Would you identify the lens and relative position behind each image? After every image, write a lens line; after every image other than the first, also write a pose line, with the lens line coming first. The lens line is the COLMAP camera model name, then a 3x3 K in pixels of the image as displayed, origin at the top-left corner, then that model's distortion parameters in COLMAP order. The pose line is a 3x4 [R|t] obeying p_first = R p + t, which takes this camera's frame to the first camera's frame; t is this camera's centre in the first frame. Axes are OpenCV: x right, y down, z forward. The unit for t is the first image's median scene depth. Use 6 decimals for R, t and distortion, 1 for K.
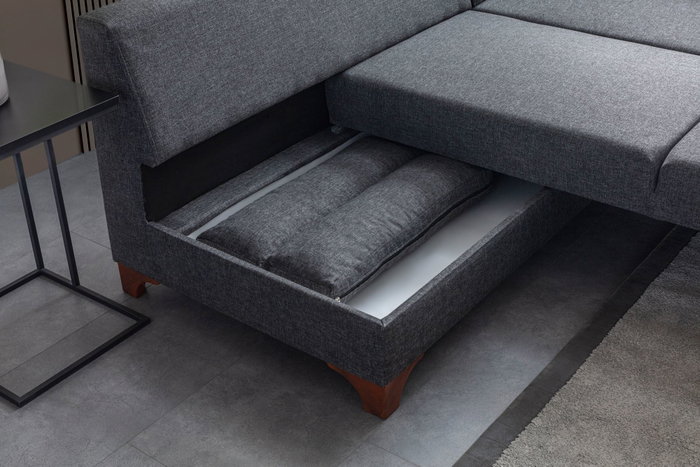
lens RADIAL K [[1024.4, 0, 348.5], [0, 1024.4, 232.8], [0, 0, 1]] dist [0.013546, 0.000000]
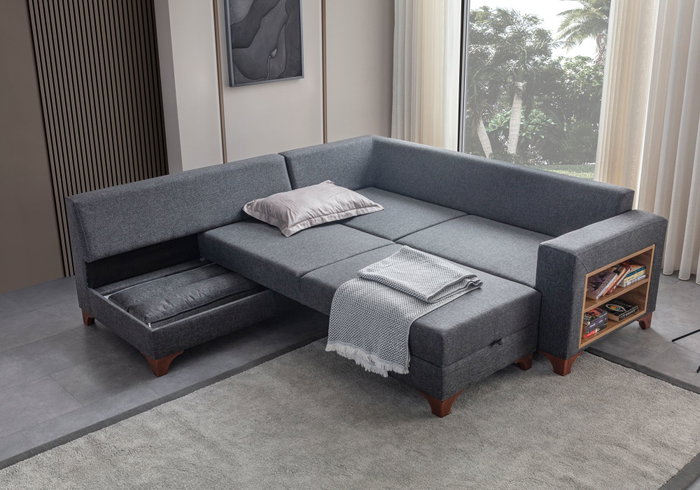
lens RADIAL K [[827.7, 0, 352.1], [0, 827.7, 248.2], [0, 0, 1]] dist [-0.056958, 0.000000]
pose [[0.982279, 0.070357, -0.173718, 0.673407], [-0.099350, 0.981395, -0.164297, 0.141458], [0.158926, 0.178644, 0.970994, -0.673745]]
